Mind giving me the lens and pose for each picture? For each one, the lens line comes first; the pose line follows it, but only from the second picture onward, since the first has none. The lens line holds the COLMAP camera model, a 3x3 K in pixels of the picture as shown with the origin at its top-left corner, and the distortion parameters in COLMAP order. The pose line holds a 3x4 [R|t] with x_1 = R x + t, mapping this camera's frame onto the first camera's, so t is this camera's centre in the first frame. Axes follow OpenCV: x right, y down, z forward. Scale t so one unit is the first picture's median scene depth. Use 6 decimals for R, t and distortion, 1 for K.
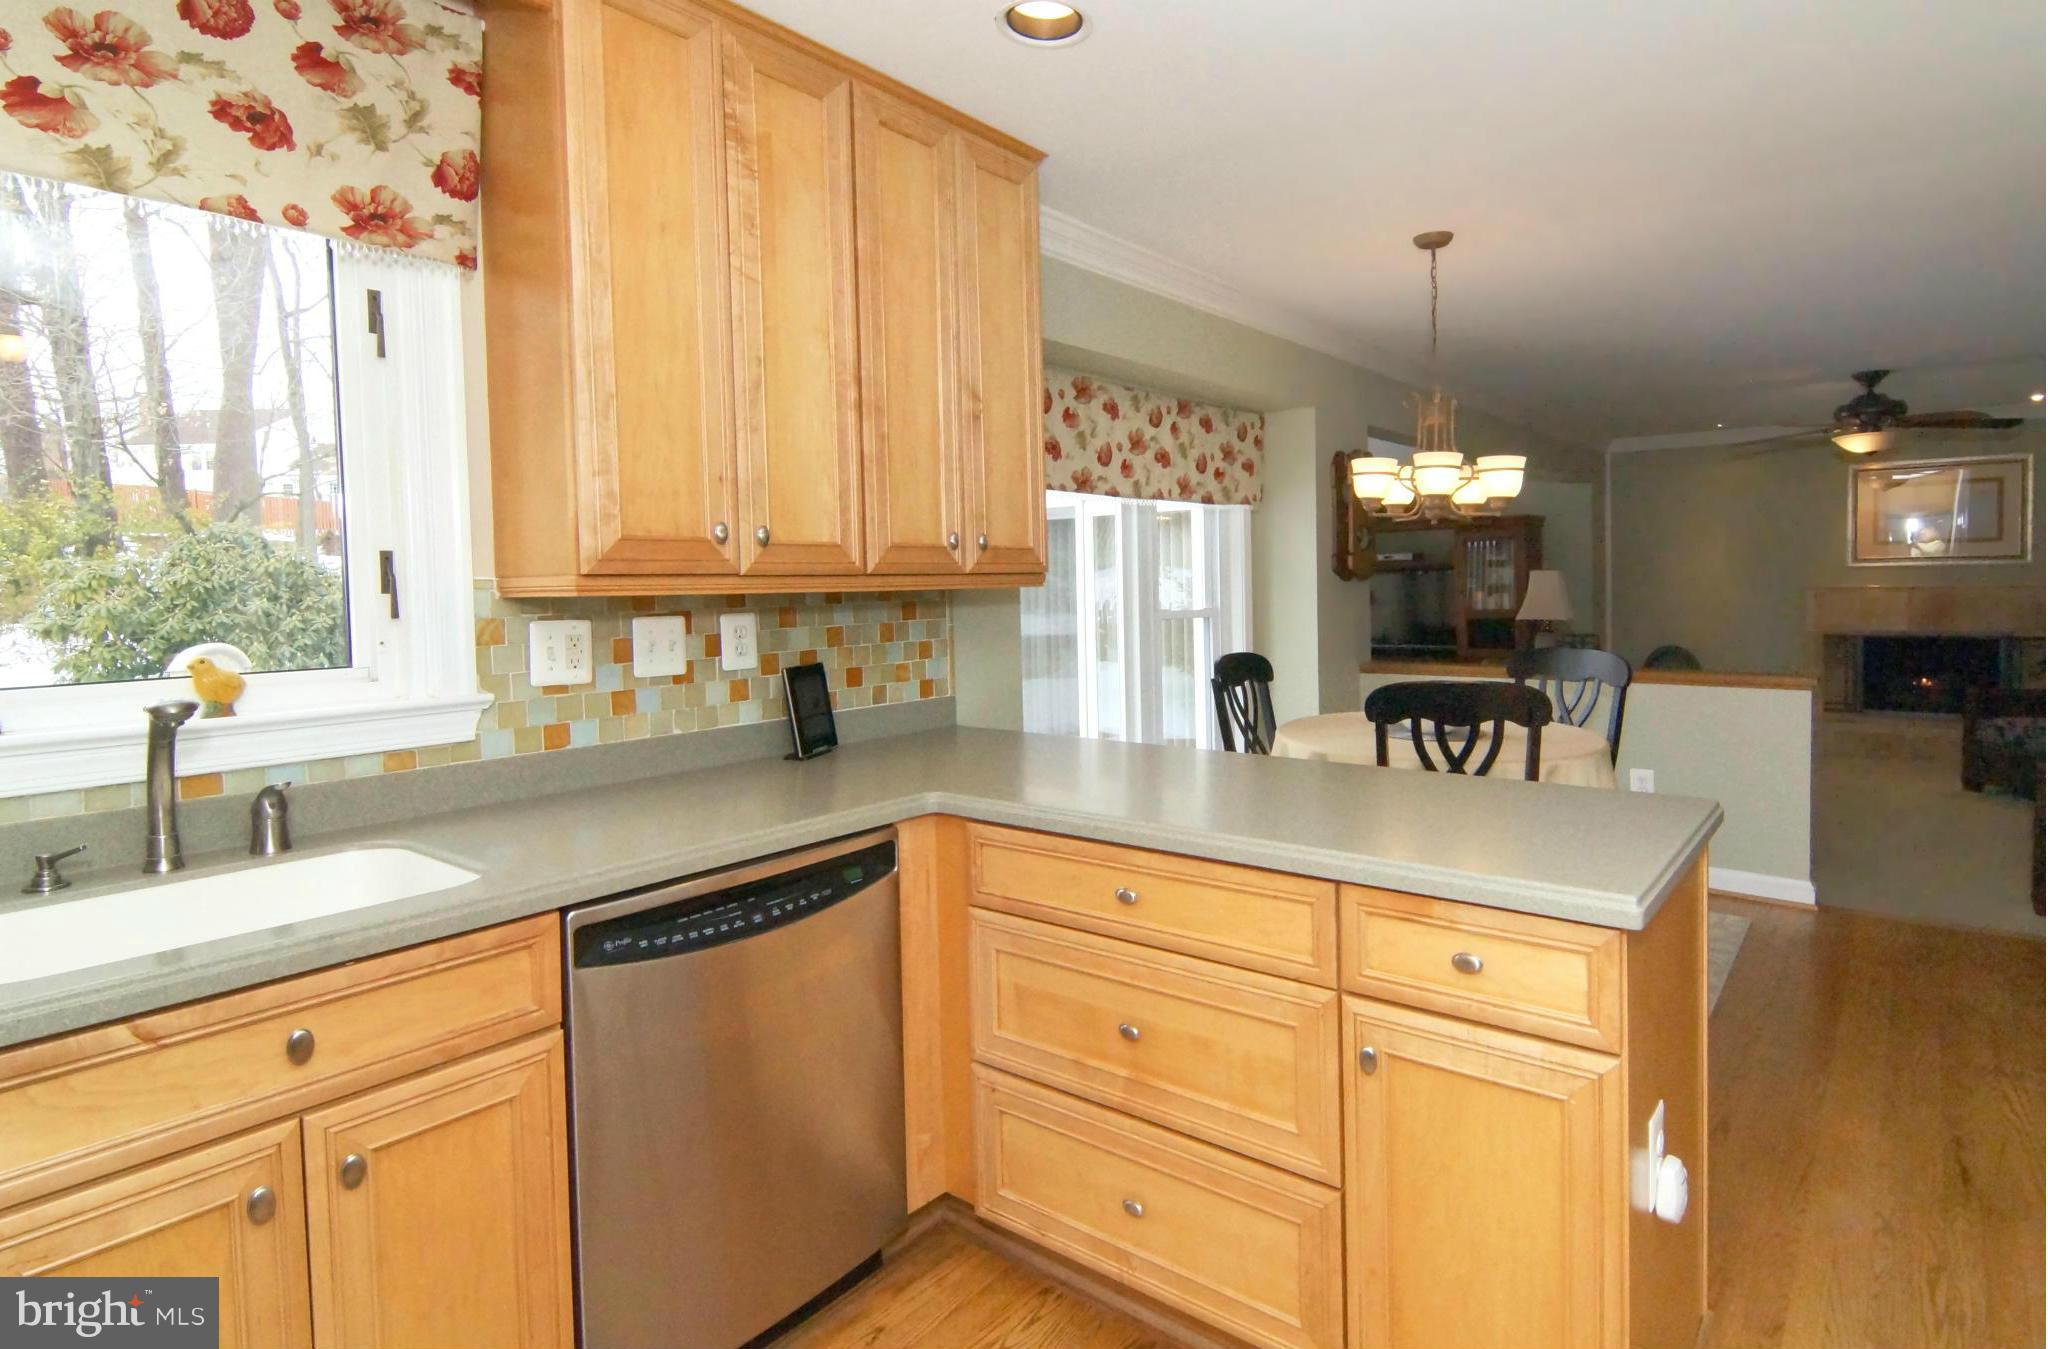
lens RADIAL K [[1084.2, 0, 1080.9], [0, 1084.2, 622.9], [0, 0, 1]] dist [-0.007415, -0.006667]
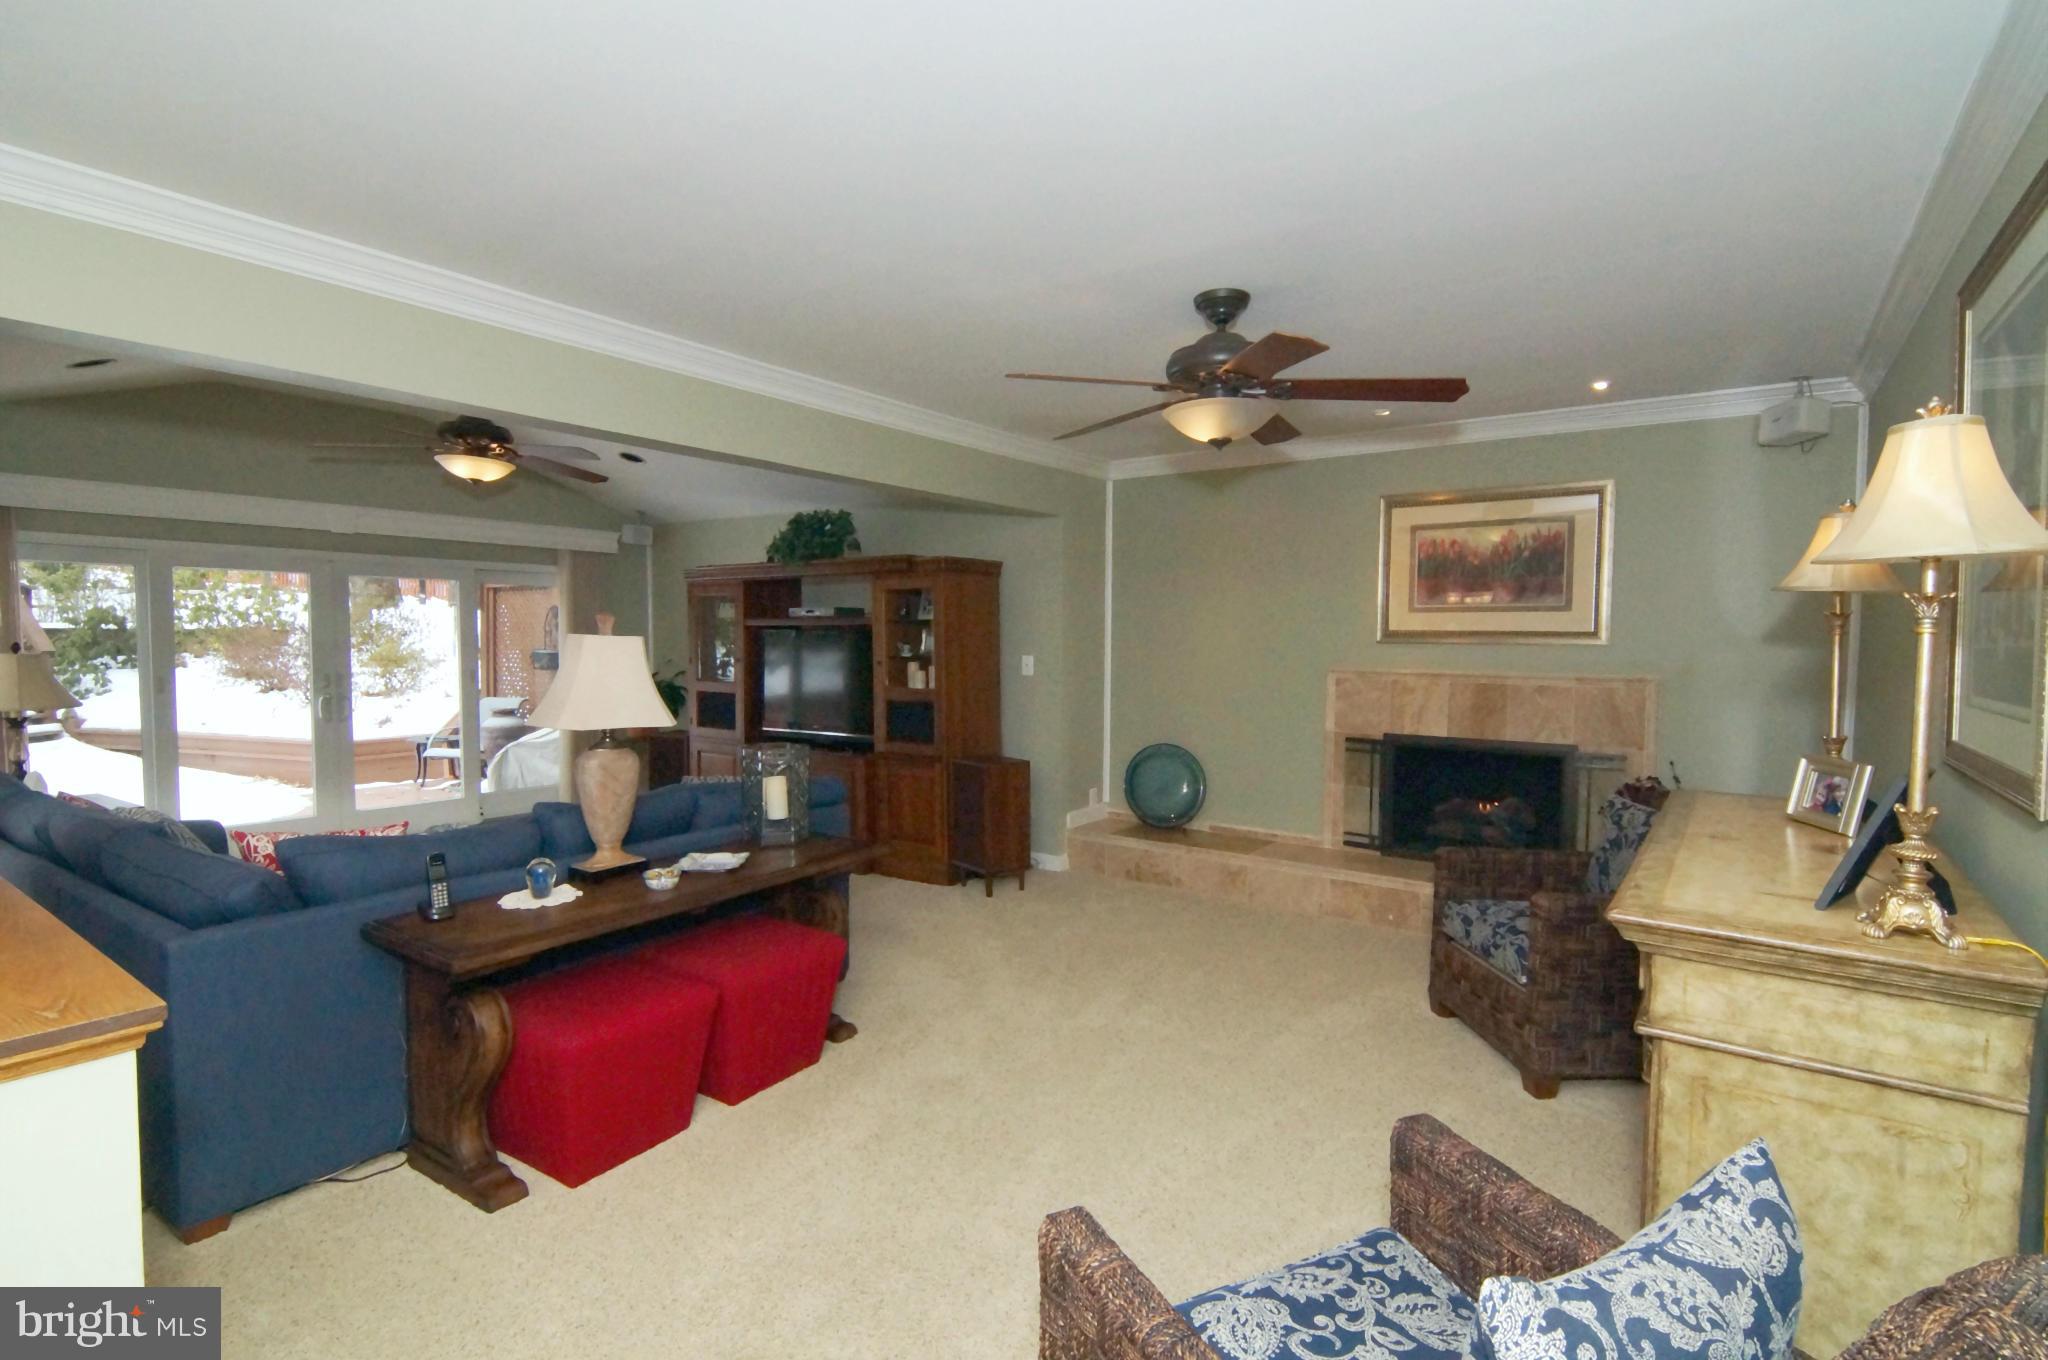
lens RADIAL K [[1007.3, 0, 1024.2], [0, 1007.3, 672.7], [0, 0, 1]] dist [0.005999, -0.008683]
pose [[0.998911, 0.021506, 0.041395, 0.469320], [-0.021376, 0.999765, -0.003588, -0.024768], [-0.041462, 0.002699, 0.999136, 0.364086]]
